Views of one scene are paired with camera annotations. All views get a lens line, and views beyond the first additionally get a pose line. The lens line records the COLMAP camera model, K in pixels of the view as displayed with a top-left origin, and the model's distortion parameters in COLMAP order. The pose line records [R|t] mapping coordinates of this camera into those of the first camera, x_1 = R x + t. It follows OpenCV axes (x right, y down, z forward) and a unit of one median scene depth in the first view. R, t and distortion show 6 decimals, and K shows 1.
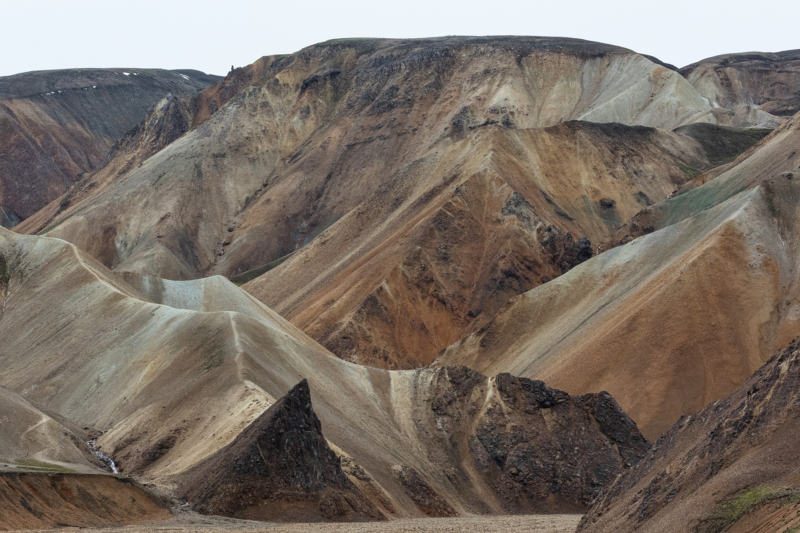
lens RADIAL K [[3250.1, 0, 400.6], [0, 3250.1, 267.4], [0, 0, 1]] dist [-0.552351, 0.000000]
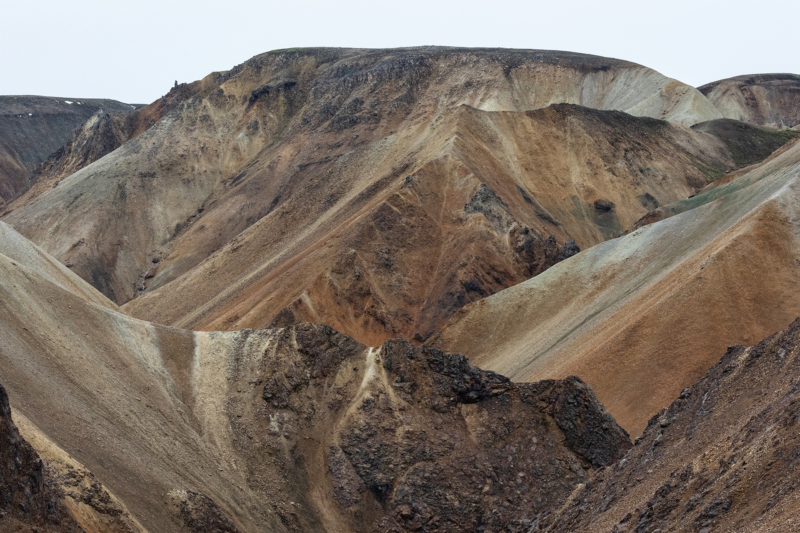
lens RADIAL K [[3250.1, 0, 399.0], [0, 3250.1, 266.2], [0, 0, 1]] dist [-0.552351, 0.000000]
pose [[0.999746, 0.022305, -0.003282, 0.018739], [-0.022397, 0.999266, -0.031082, 0.020676], [0.002586, 0.031147, 0.999511, 0.241077]]
